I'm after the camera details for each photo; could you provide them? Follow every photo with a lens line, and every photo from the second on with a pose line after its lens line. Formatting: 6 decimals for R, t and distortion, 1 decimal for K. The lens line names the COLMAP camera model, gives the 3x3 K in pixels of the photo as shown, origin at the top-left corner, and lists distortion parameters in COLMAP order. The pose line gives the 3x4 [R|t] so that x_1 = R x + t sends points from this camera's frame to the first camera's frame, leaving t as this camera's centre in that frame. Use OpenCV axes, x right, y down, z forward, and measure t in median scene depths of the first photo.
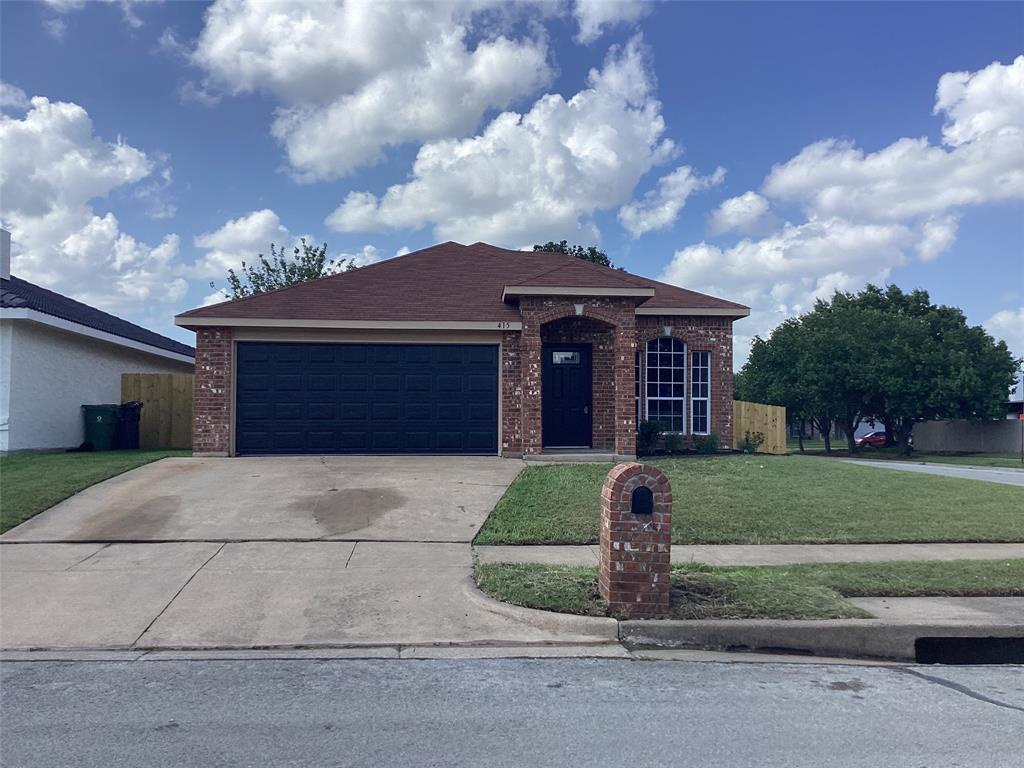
lens RADIAL K [[930.5, 0, 512.0], [0, 930.5, 384.2], [0, 0, 1]] dist [0.026061, 0.000000]
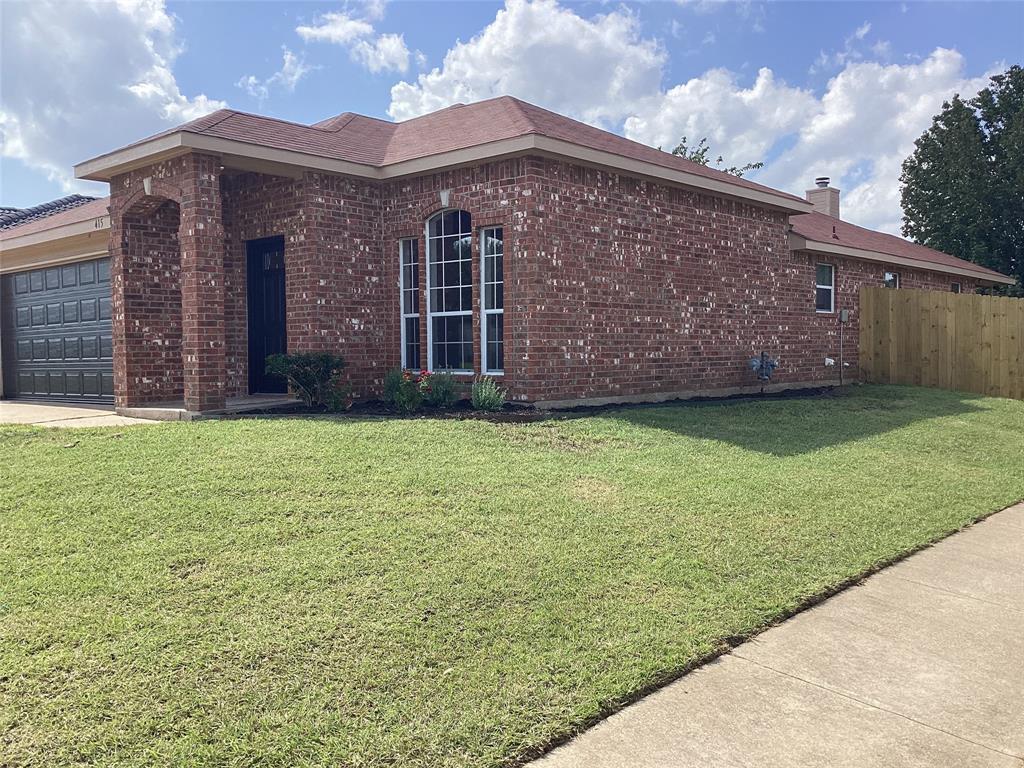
lens RADIAL K [[930.5, 0, 511.8], [0, 930.5, 383.9], [0, 0, 1]] dist [0.026061, 0.000000]
pose [[0.715537, 0.005695, -0.698552, 0.607771], [0.049215, 0.997071, 0.058540, 0.027155], [0.696839, -0.076267, 0.713161, 0.602296]]
